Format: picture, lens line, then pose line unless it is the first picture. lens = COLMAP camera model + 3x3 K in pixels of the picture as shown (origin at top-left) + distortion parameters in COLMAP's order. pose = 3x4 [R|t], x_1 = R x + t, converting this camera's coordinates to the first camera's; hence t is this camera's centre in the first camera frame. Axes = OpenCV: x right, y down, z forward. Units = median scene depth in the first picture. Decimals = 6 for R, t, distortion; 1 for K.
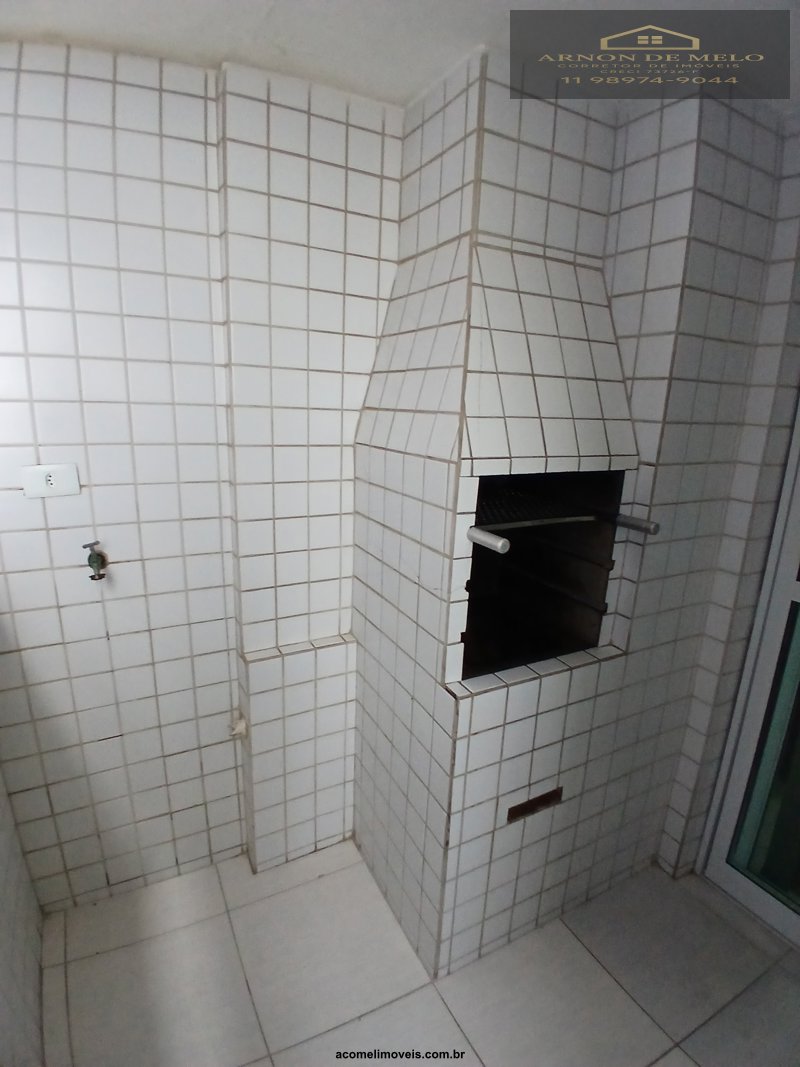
lens RADIAL K [[535.1, 0, 398.5], [0, 535.1, 535.9], [0, 0, 1]] dist [0.011120, -0.049304]
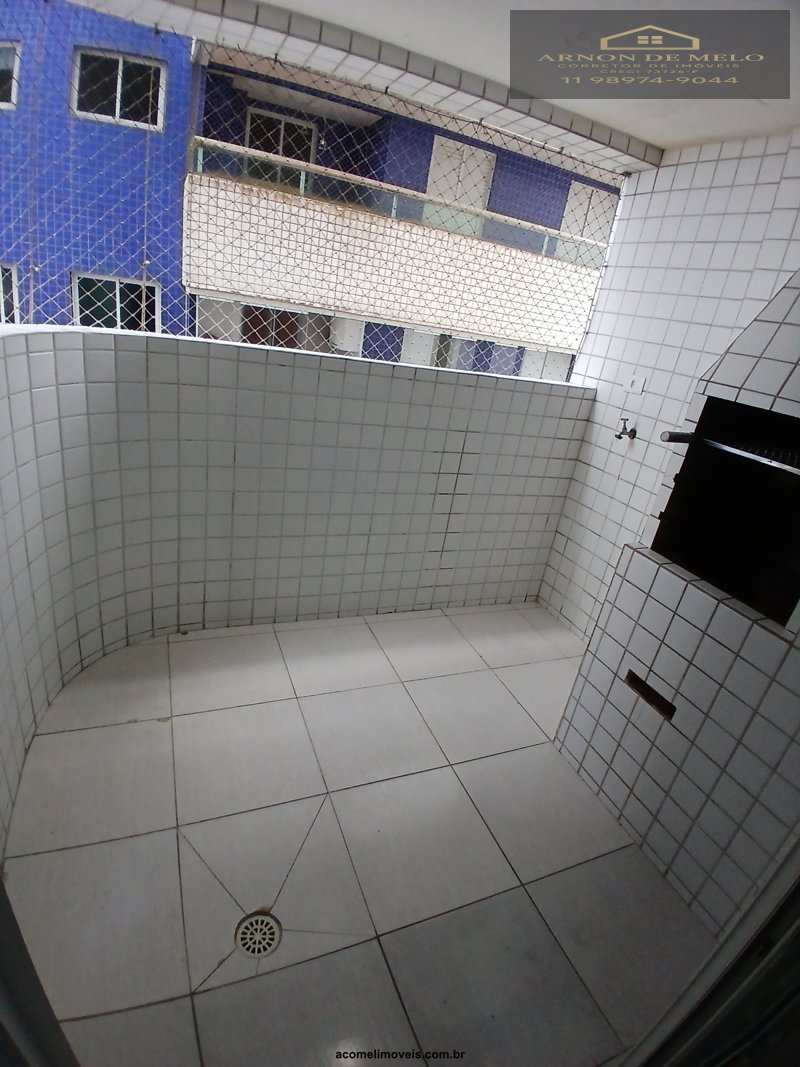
lens RADIAL K [[535.1, 0, 398.5], [0, 535.1, 535.9], [0, 0, 1]] dist [0.011120, -0.049304]
pose [[-0.073020, 0.348331, -0.934523, 1.371758], [-0.402138, 0.847193, 0.347201, 0.028963], [0.912663, 0.401160, 0.078215, 0.294507]]
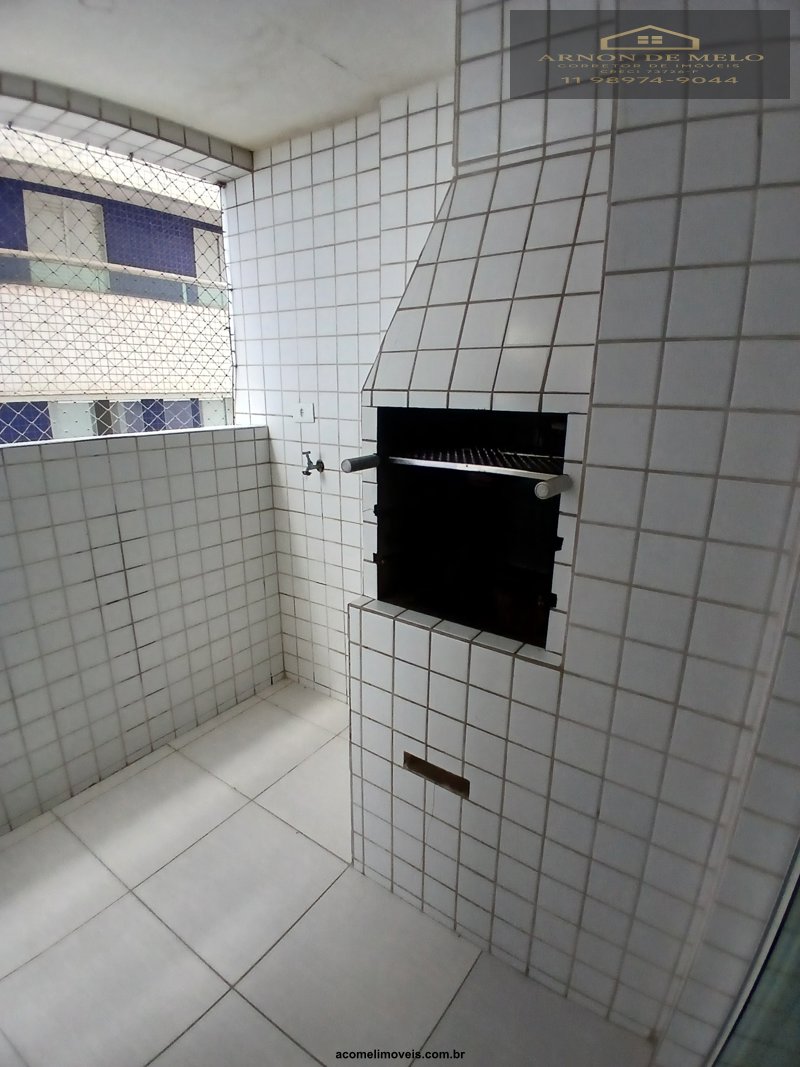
lens RADIAL K [[532.0, 0, 402.7], [0, 532.0, 539.0], [0, 0, 1]] dist [0.023646, -0.062264]
pose [[0.465822, 0.216293, -0.858037, 1.019030], [-0.215096, 0.968260, 0.127304, 0.000139], [0.858338, 0.125259, 0.497561, 0.473582]]
